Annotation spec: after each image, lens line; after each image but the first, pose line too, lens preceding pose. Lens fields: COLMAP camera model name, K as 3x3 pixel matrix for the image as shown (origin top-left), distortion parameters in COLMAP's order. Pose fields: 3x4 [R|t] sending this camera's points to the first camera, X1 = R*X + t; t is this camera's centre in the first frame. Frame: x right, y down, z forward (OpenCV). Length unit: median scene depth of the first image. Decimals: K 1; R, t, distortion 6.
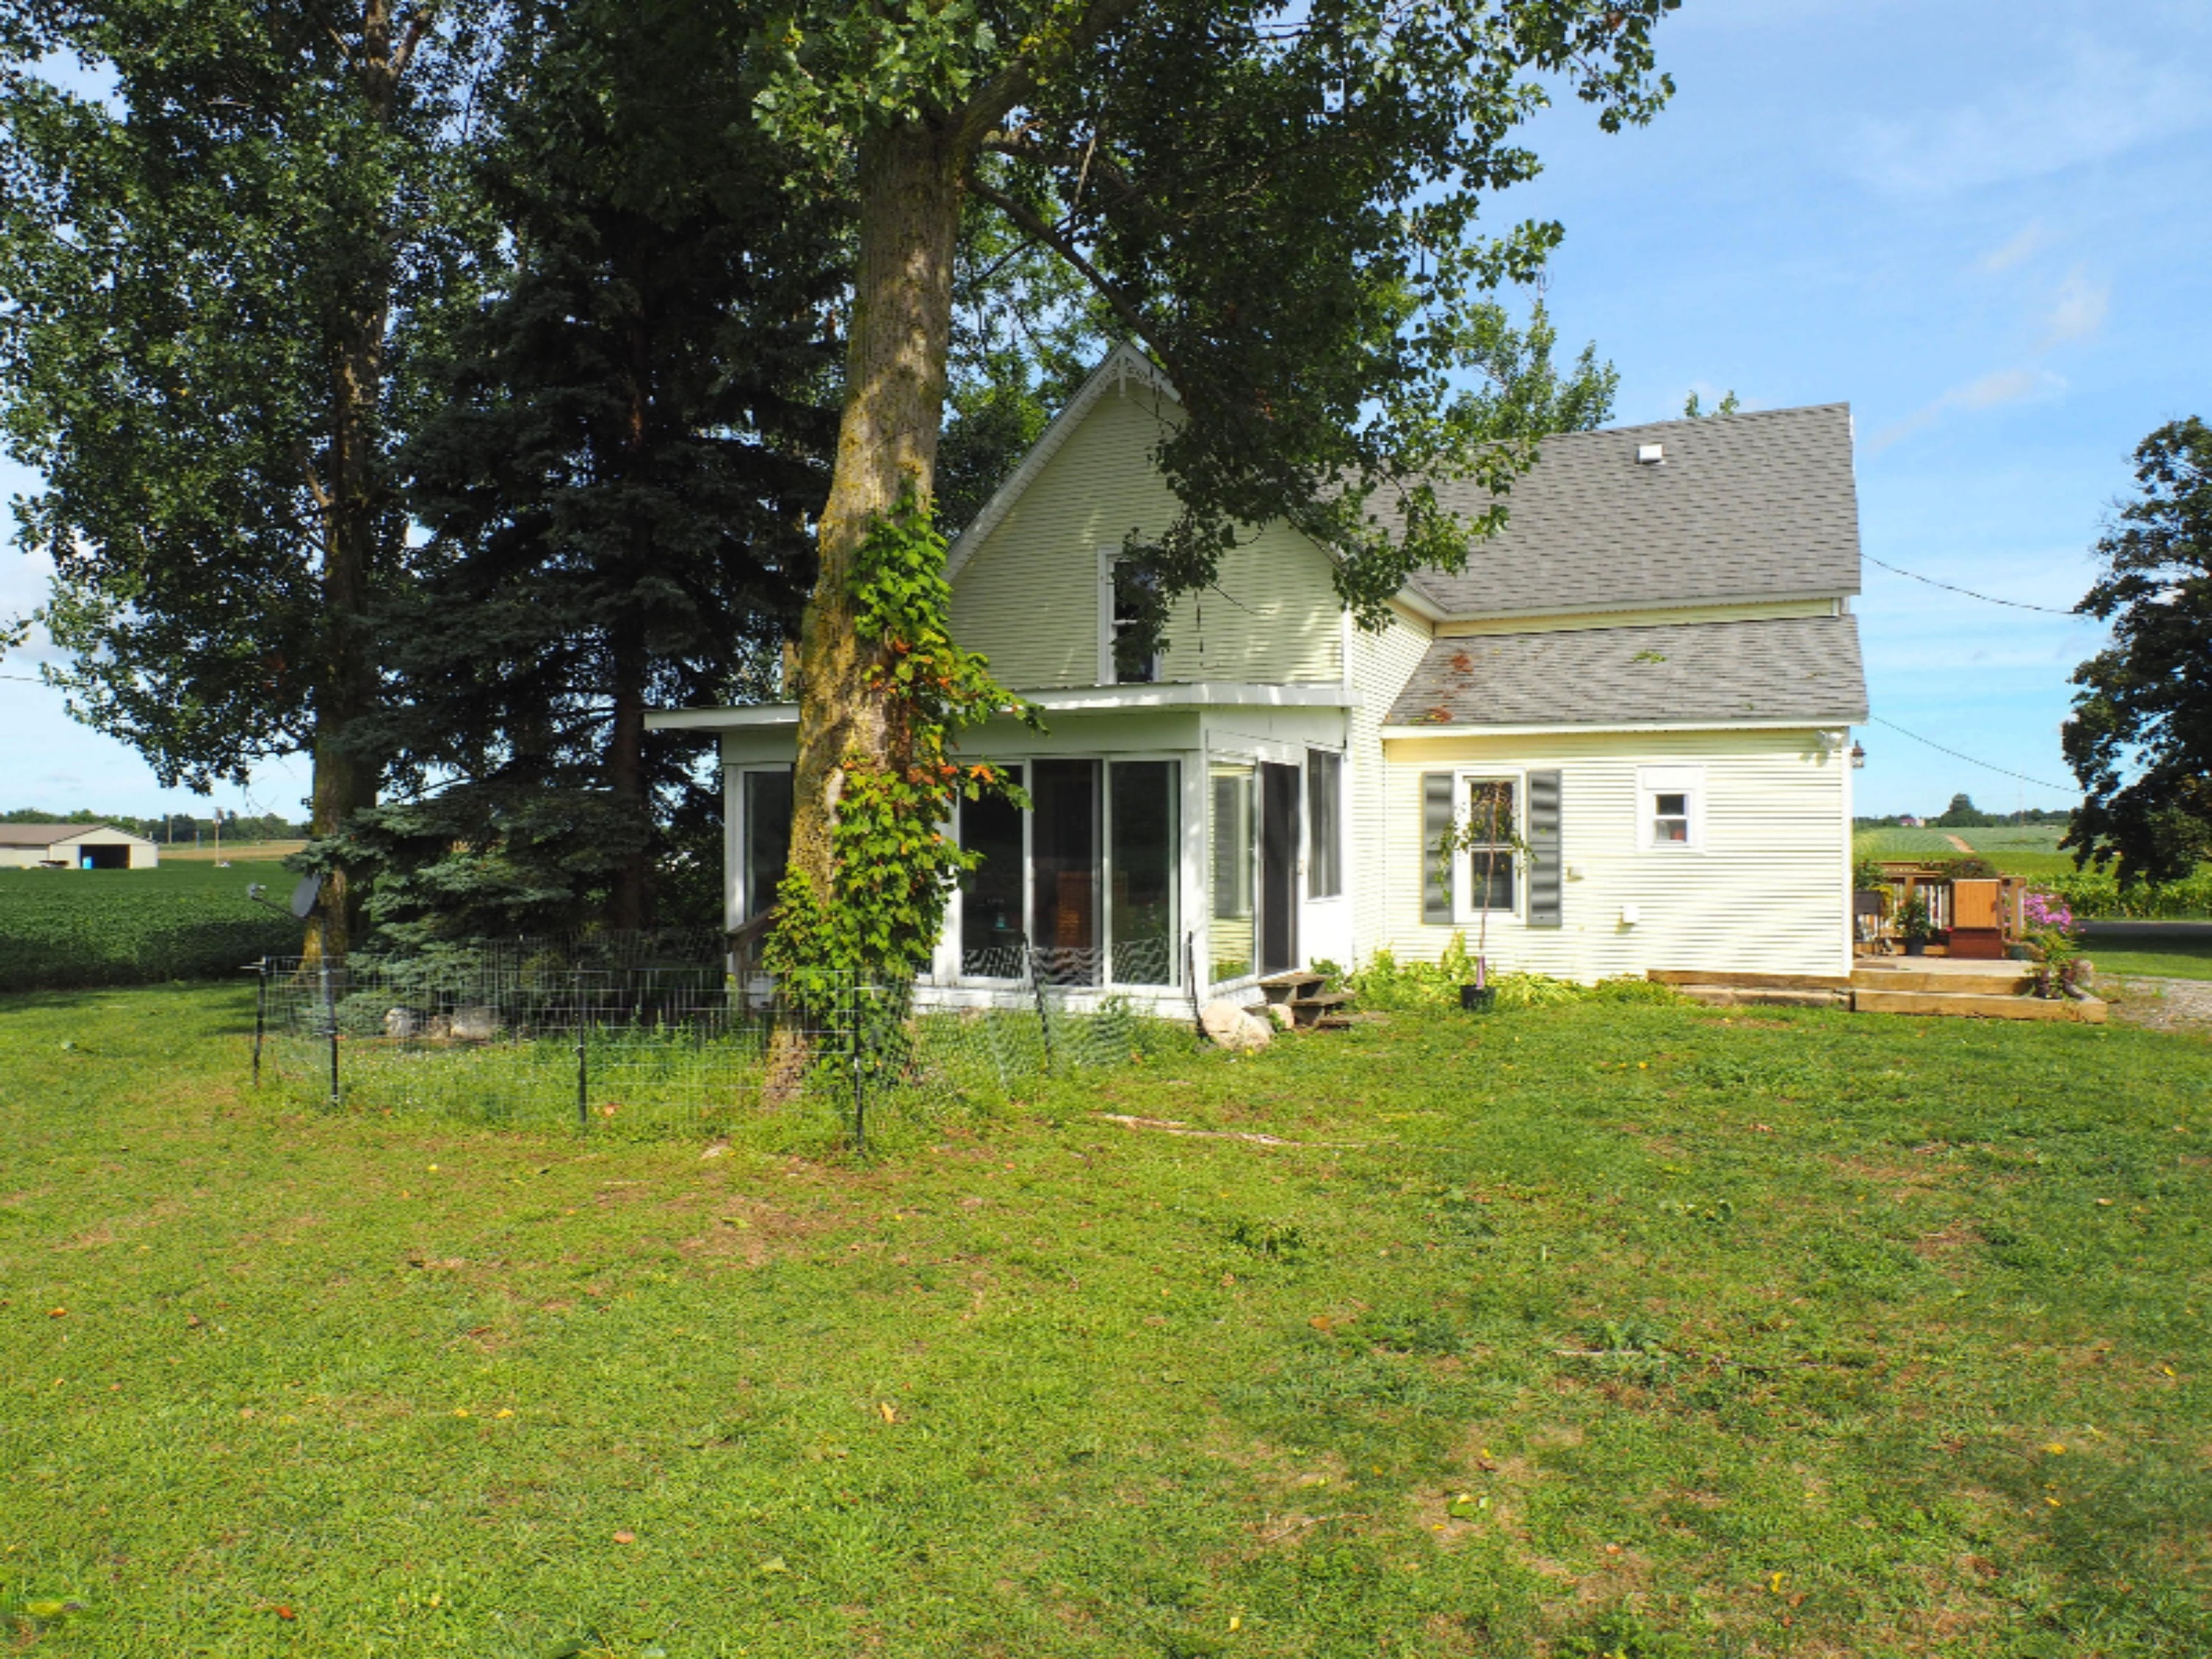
lens RADIAL K [[1394.4, 0, 1103.8], [0, 1394.4, 815.0], [0, 0, 1]] dist [-0.071516, 0.023380]
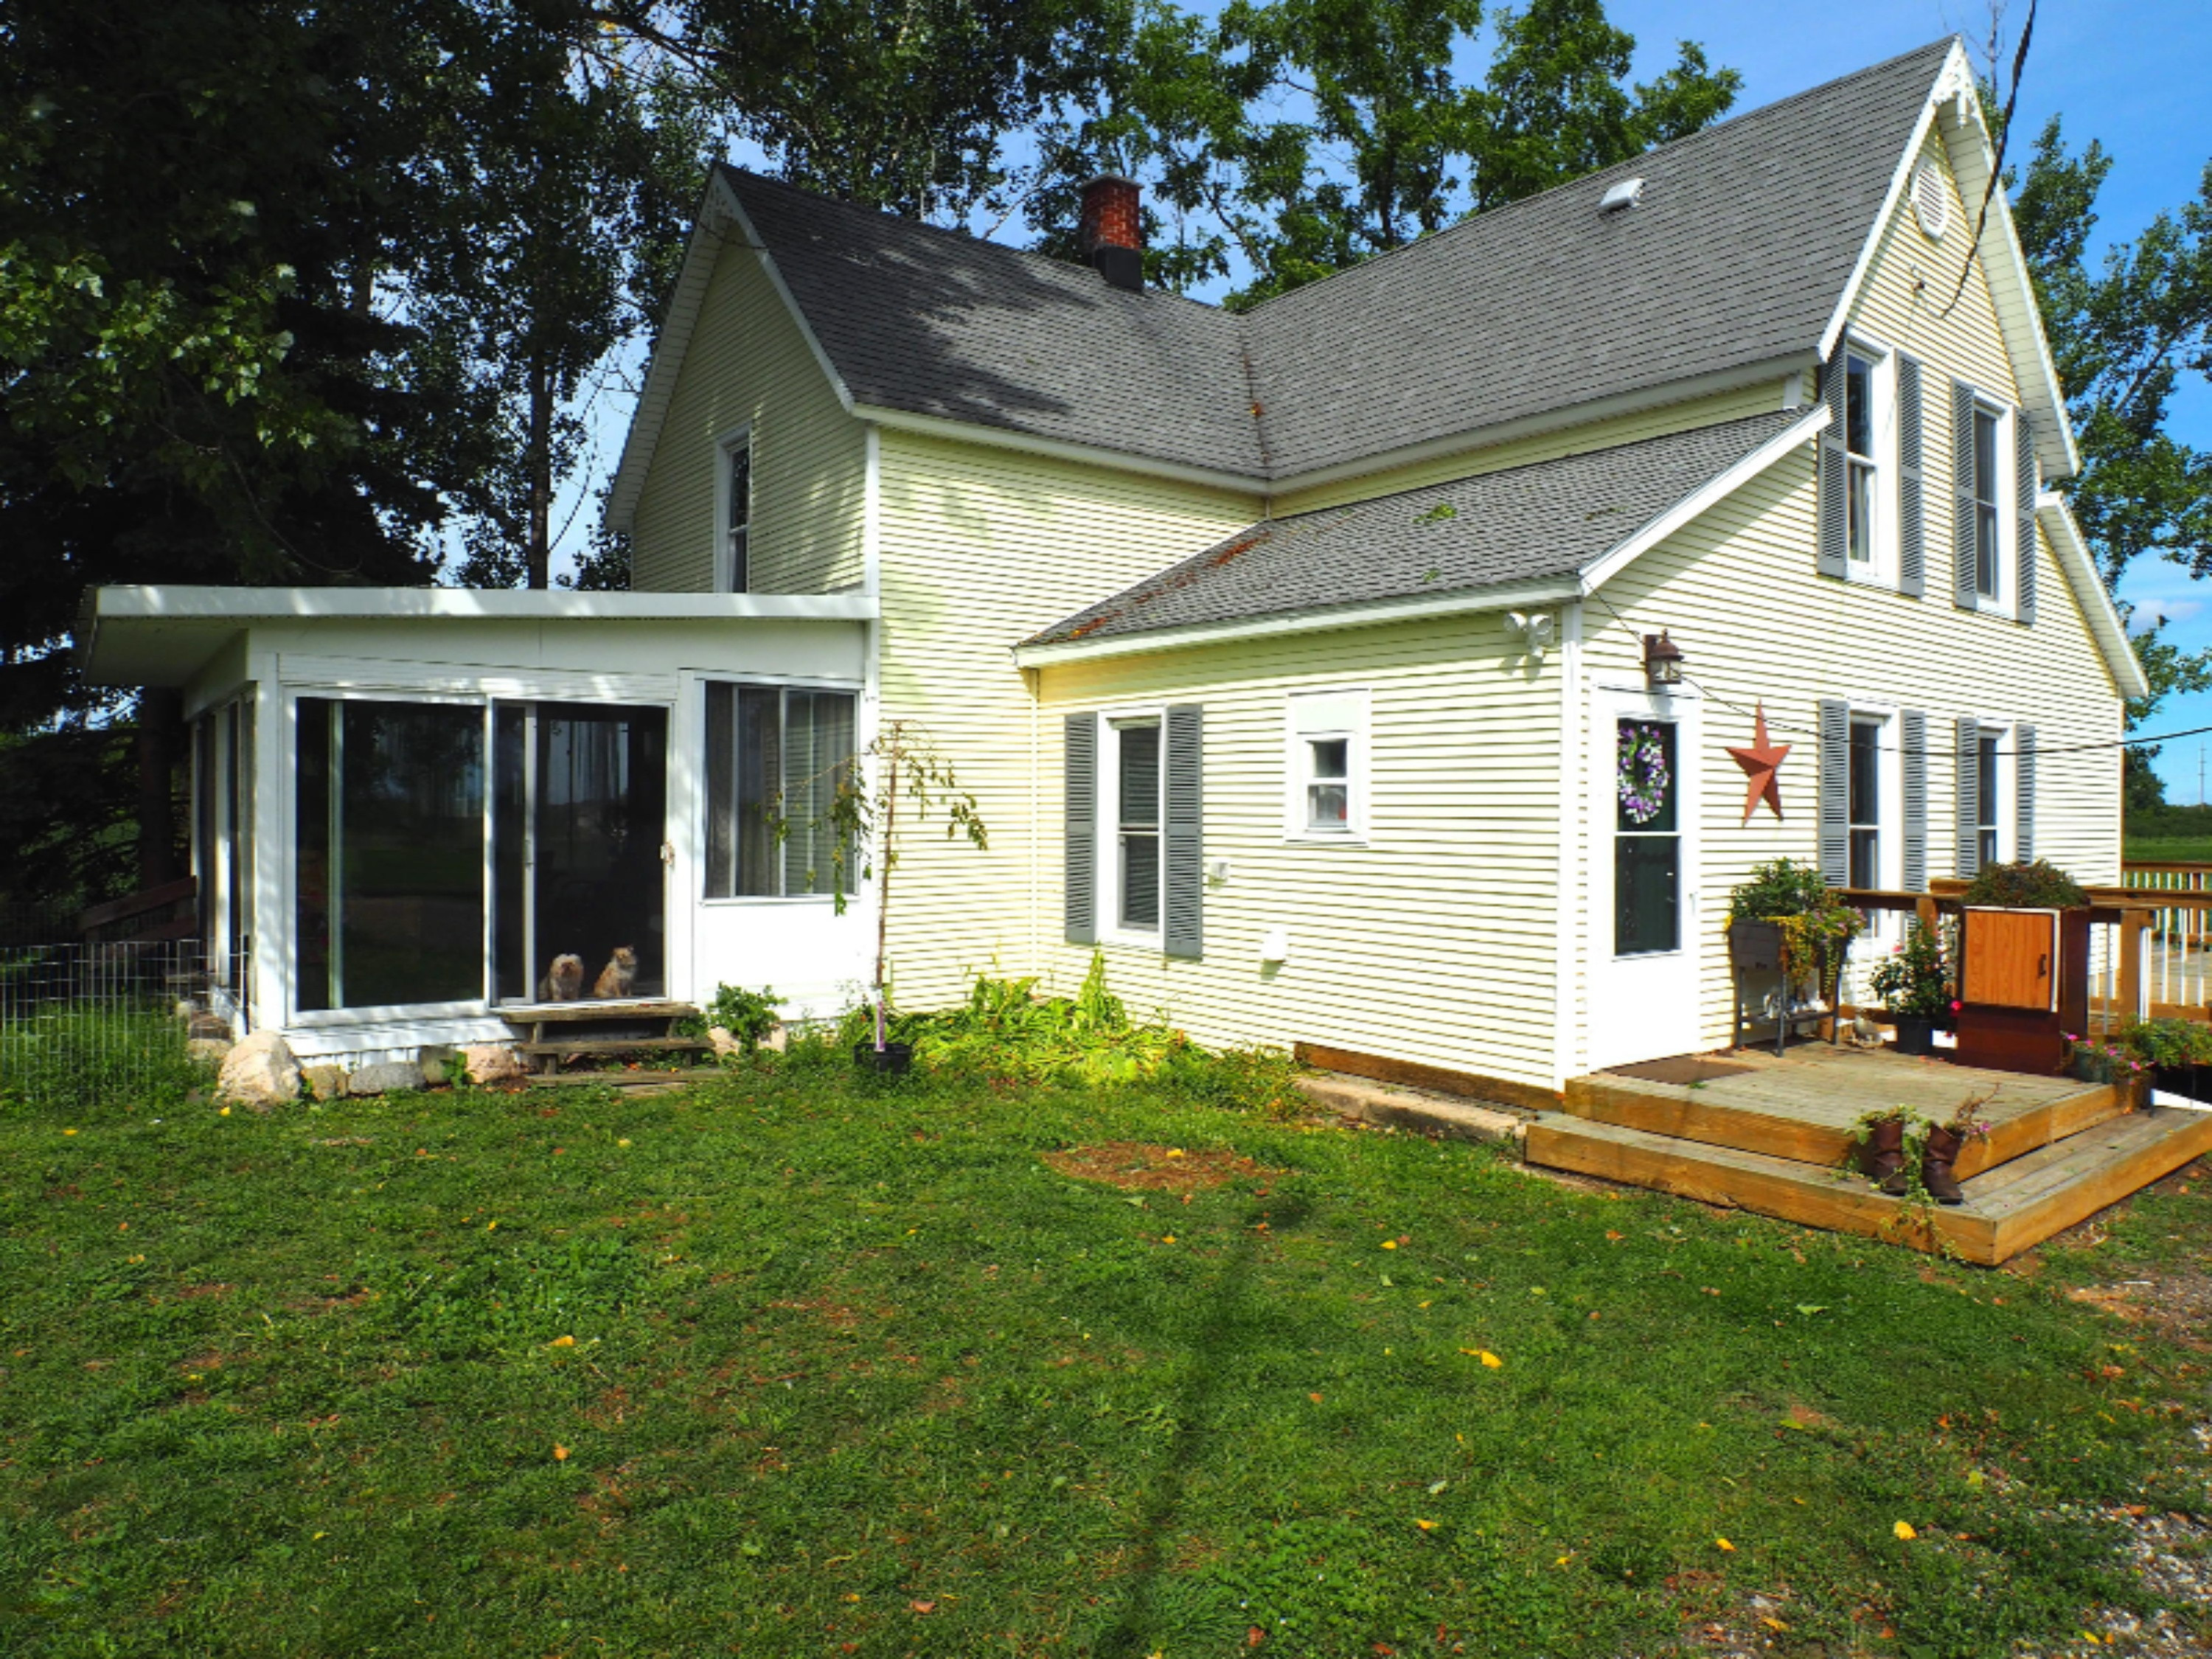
lens RADIAL K [[1394.4, 0, 1103.8], [0, 1394.4, 815.0], [0, 0, 1]] dist [-0.071516, 0.023380]
pose [[0.902561, 0.006641, -0.430511, 0.562362], [0.001670, 0.999820, 0.018924, 0.004546], [0.430559, -0.017799, 0.902387, 0.422508]]
